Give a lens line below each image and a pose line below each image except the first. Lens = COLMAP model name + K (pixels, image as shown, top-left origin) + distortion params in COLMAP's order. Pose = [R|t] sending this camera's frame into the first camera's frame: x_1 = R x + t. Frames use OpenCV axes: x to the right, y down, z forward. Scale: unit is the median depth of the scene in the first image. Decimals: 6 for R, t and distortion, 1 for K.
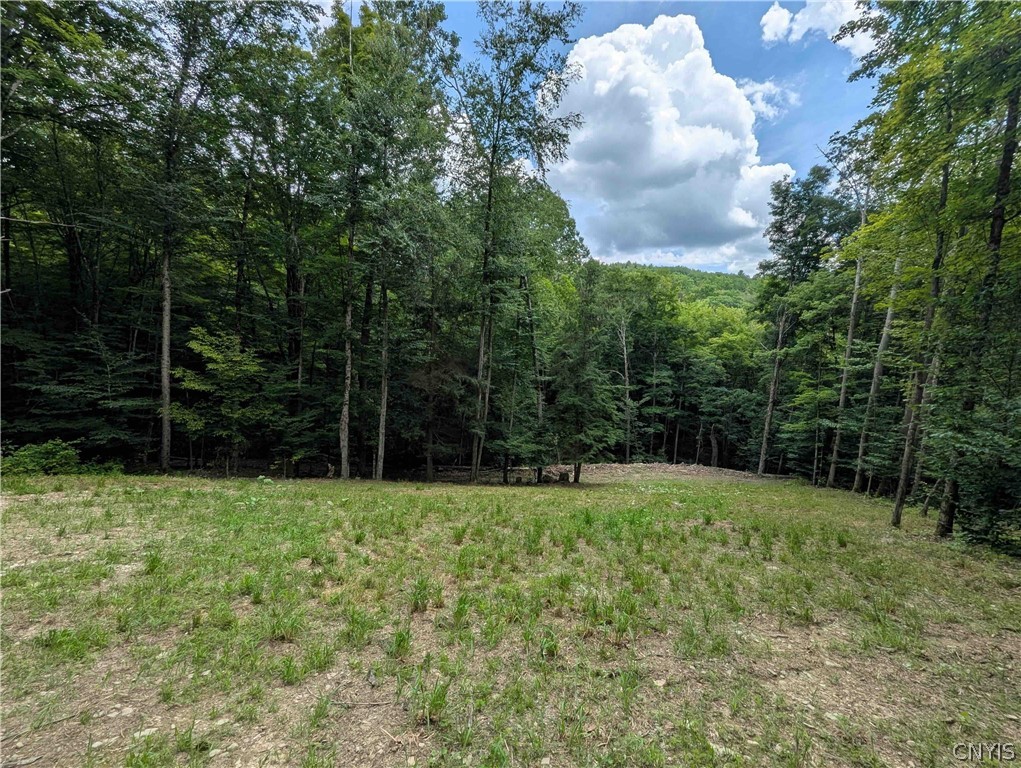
lens RADIAL K [[425.3, 0, 509.7], [0, 425.3, 385.3], [0, 0, 1]] dist [0.003032, -0.000665]
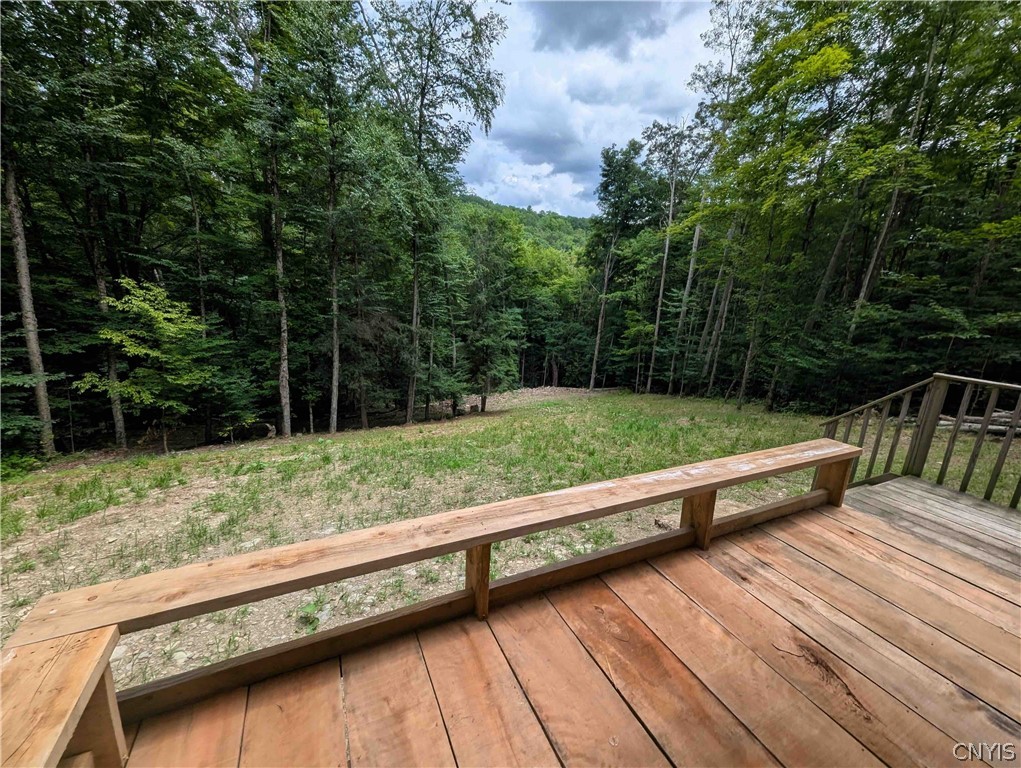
lens RADIAL K [[425.3, 0, 511.5], [0, 425.3, 384.1], [0, 0, 1]] dist [0.003032, -0.000665]
pose [[0.894659, -0.092282, 0.437115, -0.271380], [0.020665, 0.985934, 0.165851, -0.035769], [-0.446272, -0.139347, 0.883982, -0.045877]]
